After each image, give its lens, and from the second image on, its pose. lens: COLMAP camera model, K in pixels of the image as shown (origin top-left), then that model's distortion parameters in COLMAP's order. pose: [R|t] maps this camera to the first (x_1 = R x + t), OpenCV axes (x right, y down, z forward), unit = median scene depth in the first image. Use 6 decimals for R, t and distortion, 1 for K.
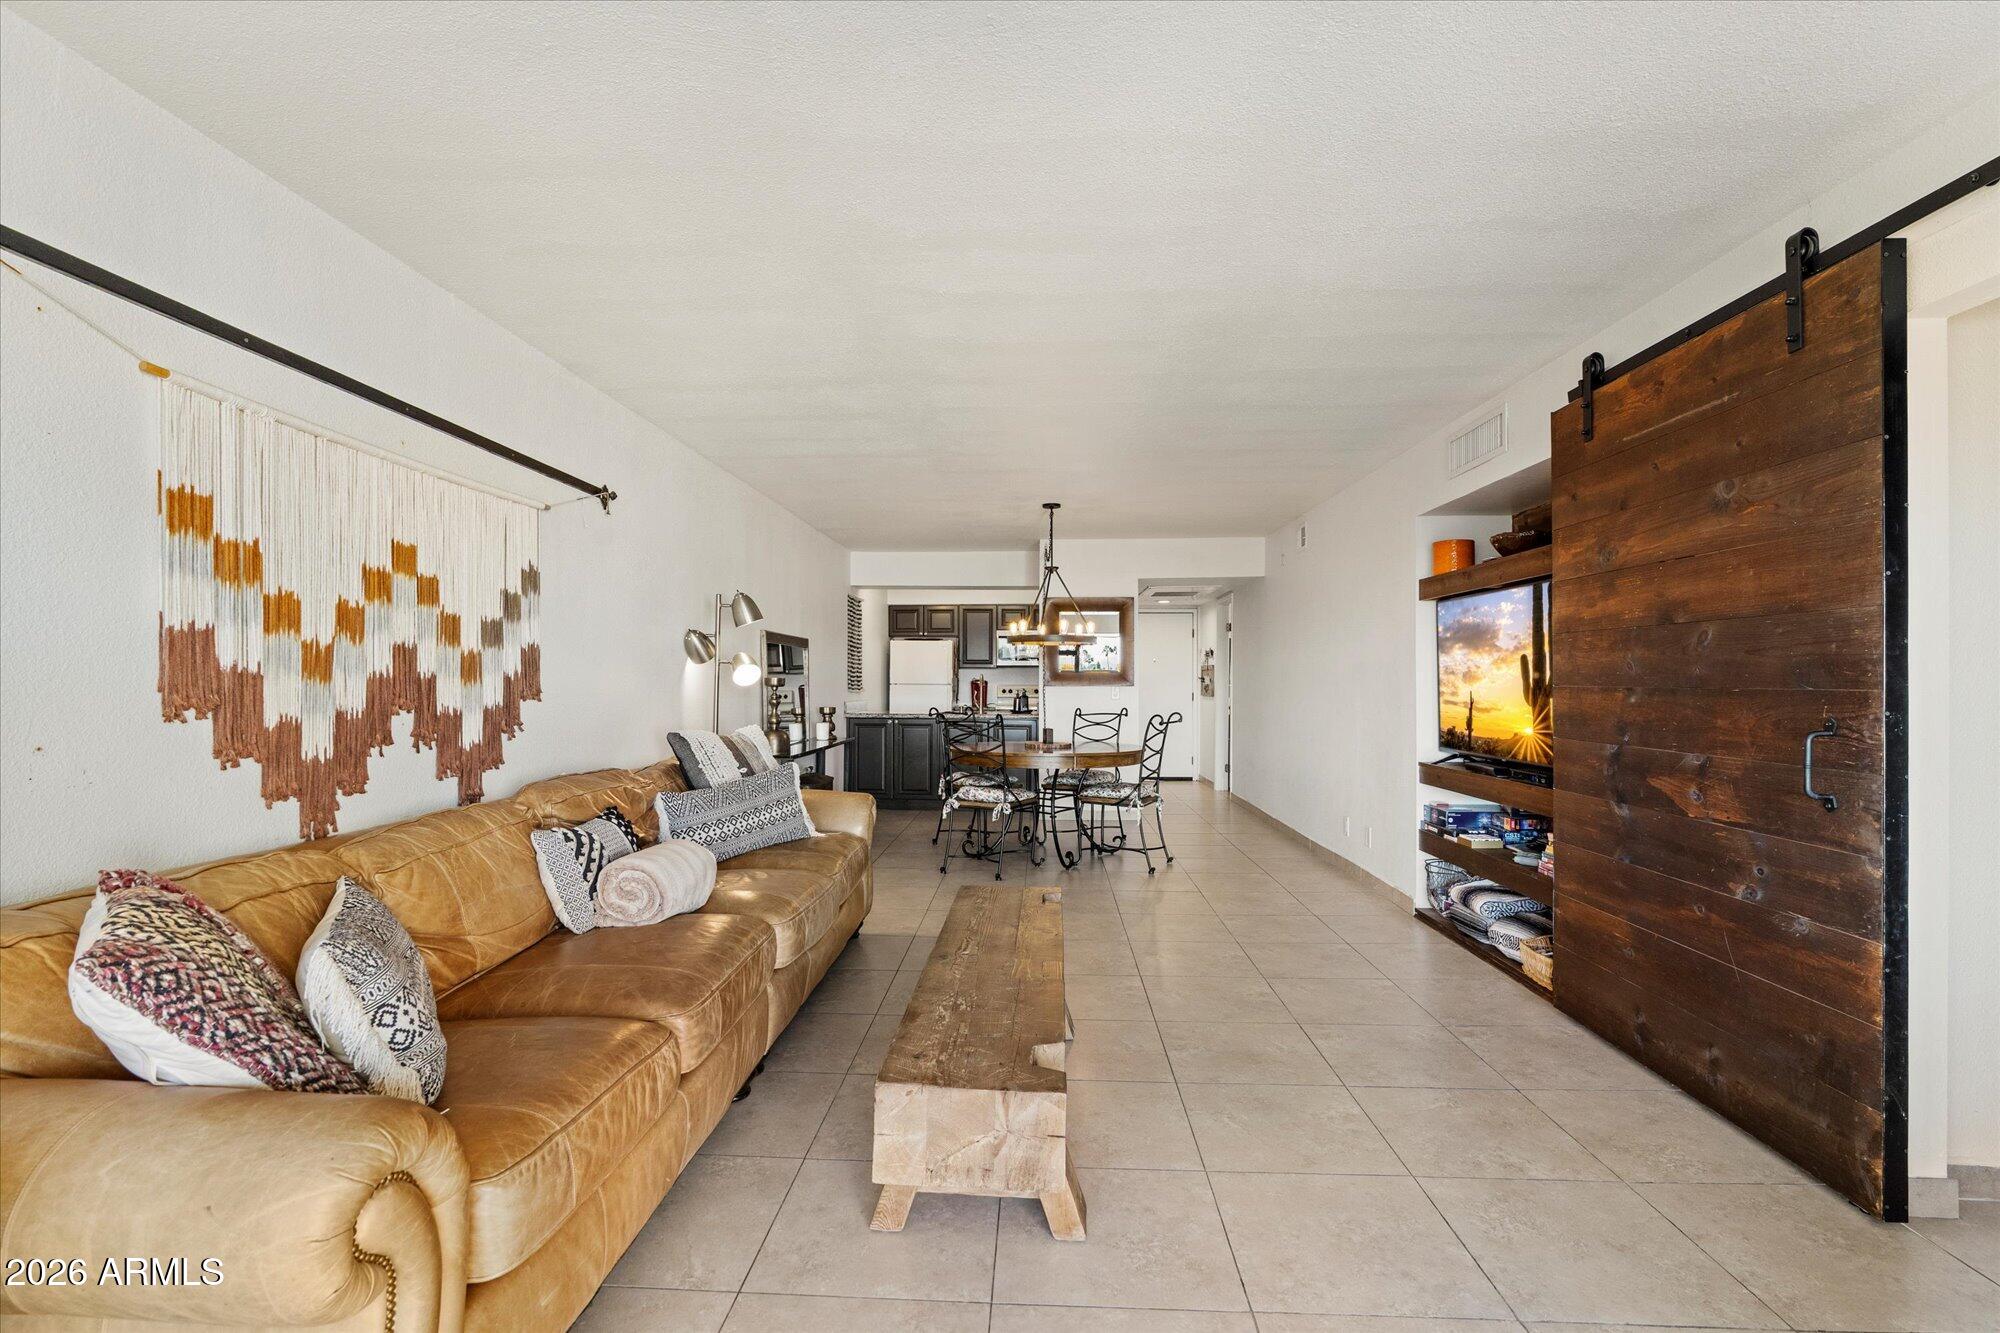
lens RADIAL K [[904.5, 0, 989.5], [0, 904.5, 677.9], [0, 0, 1]] dist [-0.011284, 0.002063]
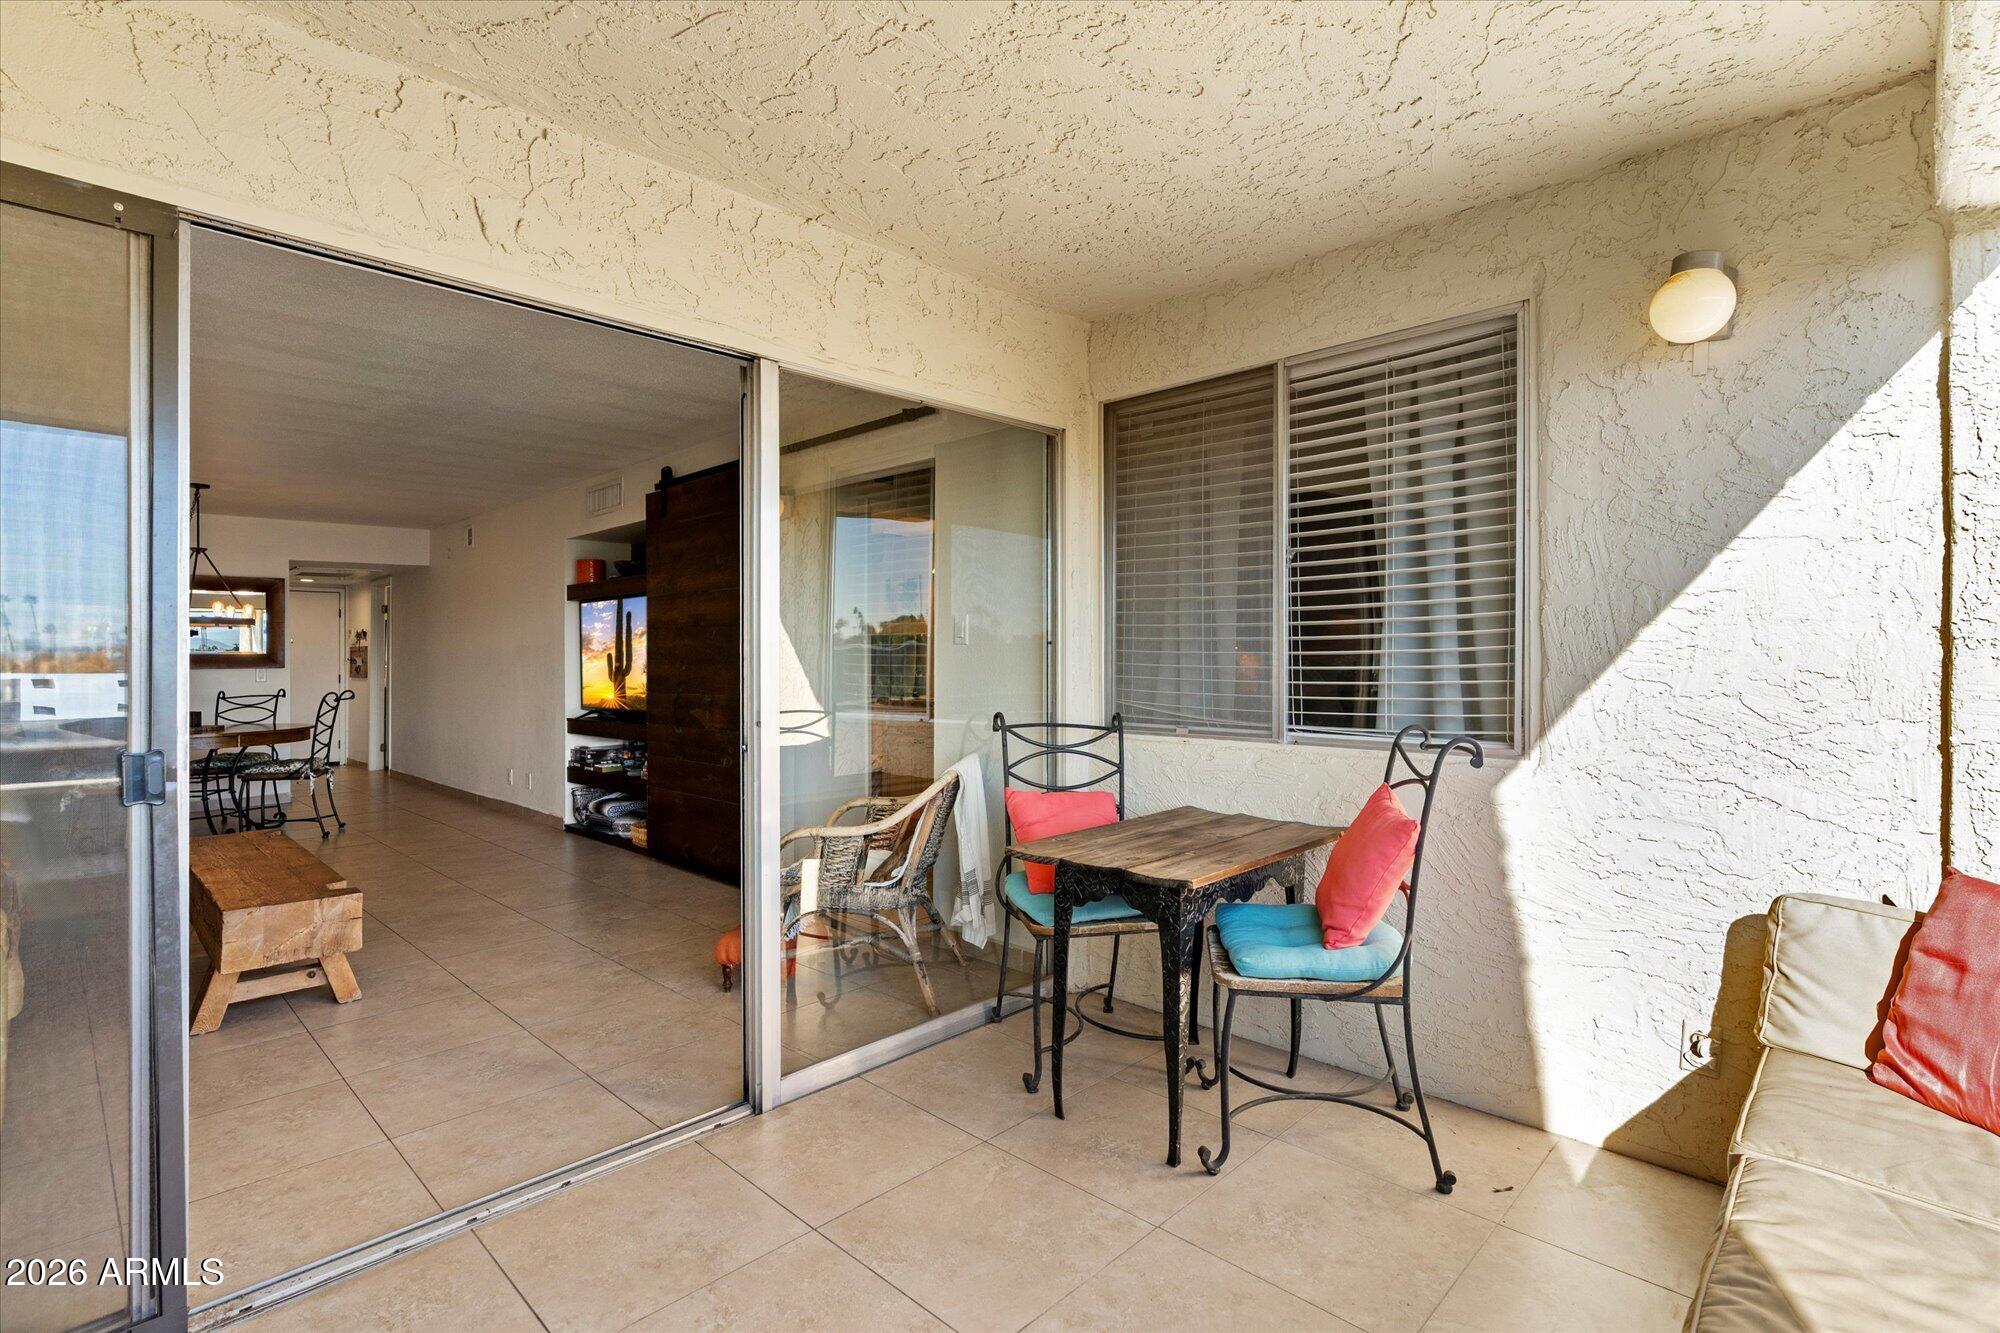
lens RADIAL K [[904.5, 0, 983.6], [0, 904.5, 642.5], [0, 0, 1]] dist [-0.011284, 0.002063]
pose [[0.644439, 0.004539, 0.764642, -0.263316], [0.008635, 0.999875, -0.013213, 0.002039], [-0.764607, 0.015117, 0.644319, -0.589259]]
